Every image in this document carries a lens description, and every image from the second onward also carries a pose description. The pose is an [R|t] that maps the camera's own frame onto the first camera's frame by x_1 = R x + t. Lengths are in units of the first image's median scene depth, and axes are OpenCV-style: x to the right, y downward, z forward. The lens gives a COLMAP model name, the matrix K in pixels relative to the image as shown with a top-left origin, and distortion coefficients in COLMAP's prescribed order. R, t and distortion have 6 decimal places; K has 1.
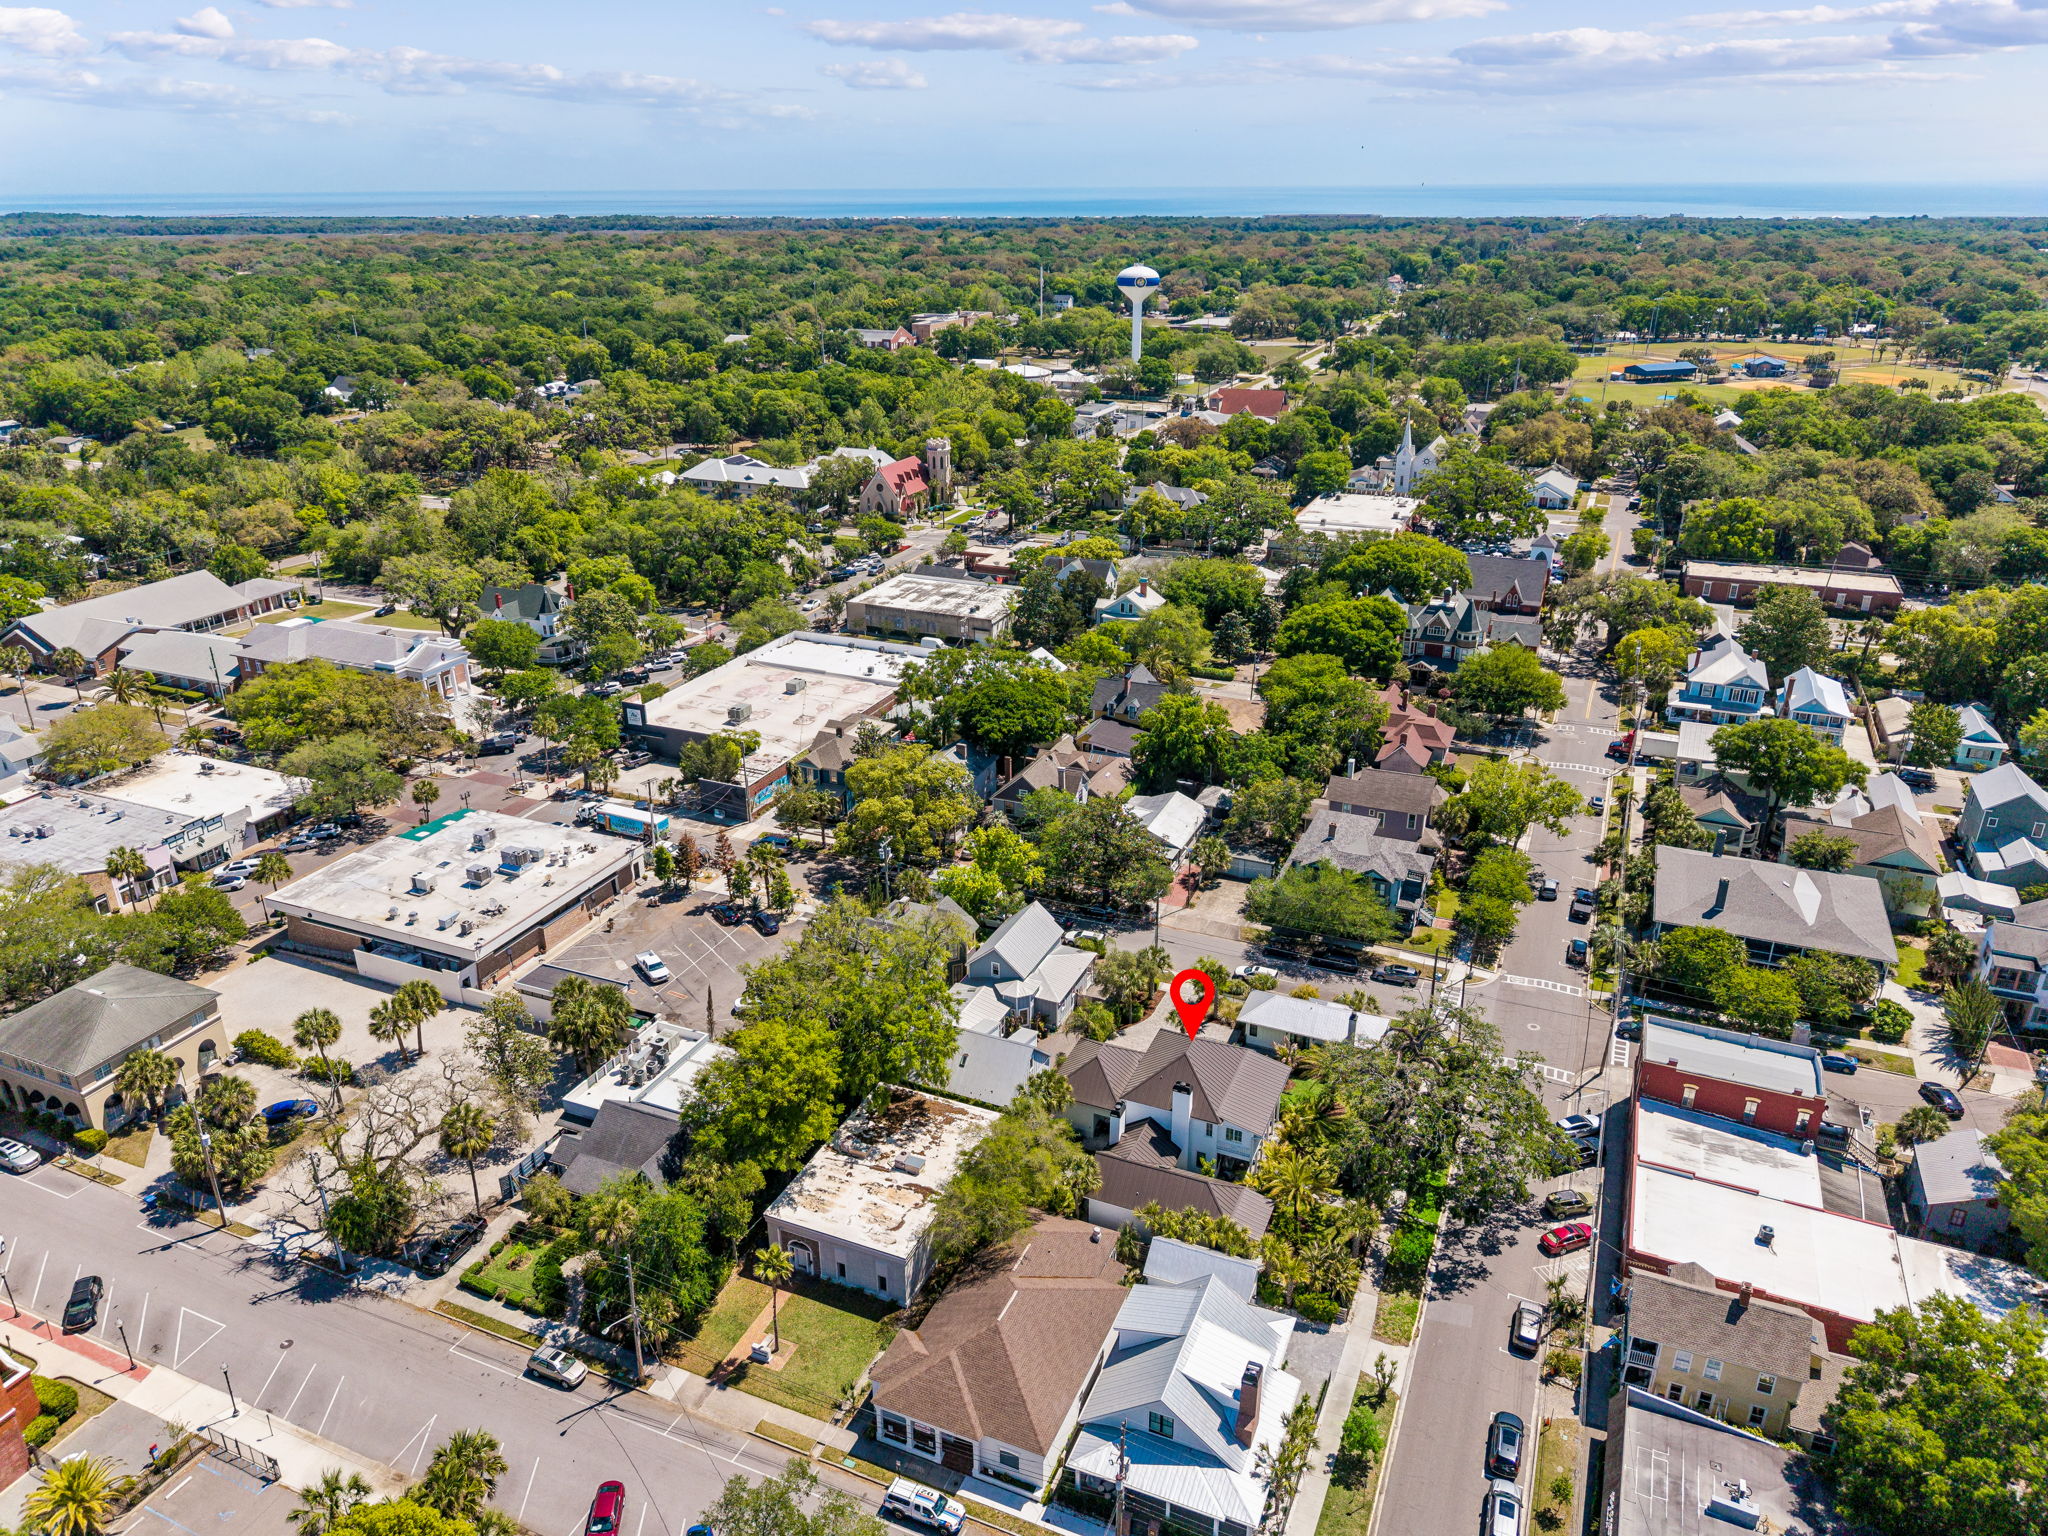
lens RADIAL K [[1371.9, 0, 979.6], [0, 1371.9, 772.1], [0, 0, 1]] dist [0.026917, -0.028580]
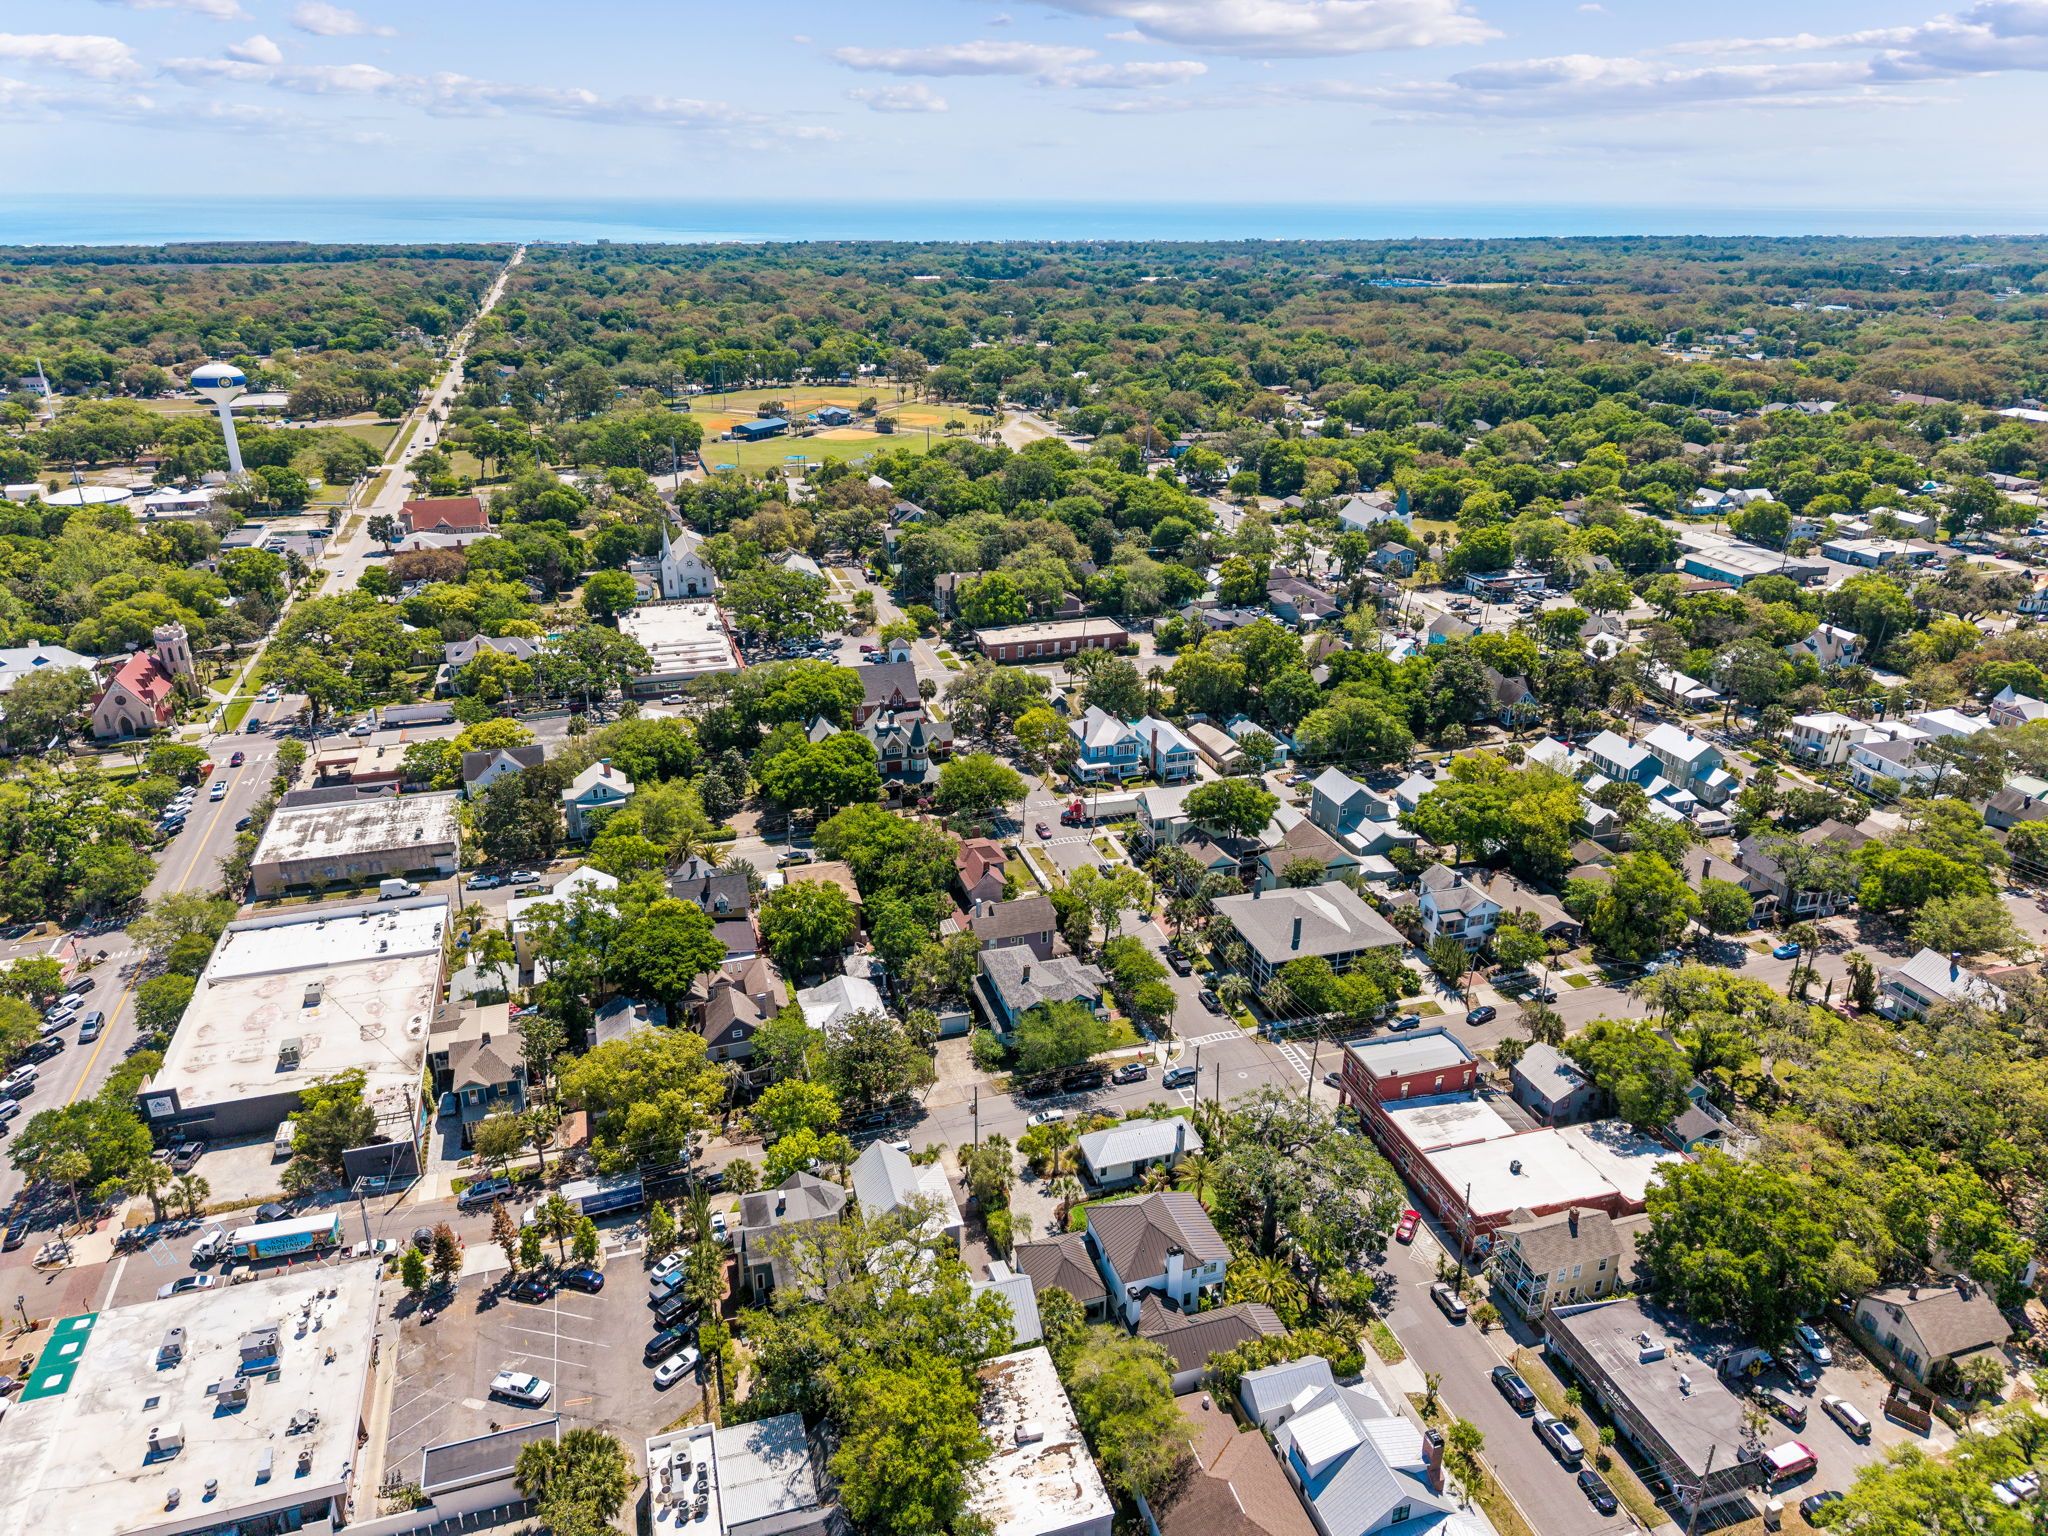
lens RADIAL K [[1371.9, 0, 979.6], [0, 1371.9, 772.1], [0, 0, 1]] dist [0.026917, -0.028580]
pose [[0.755027, -0.251652, 0.605480, -0.409286], [0.255229, 0.963385, 0.082138, -0.213839], [-0.603981, 0.092519, 0.791610, 0.076711]]
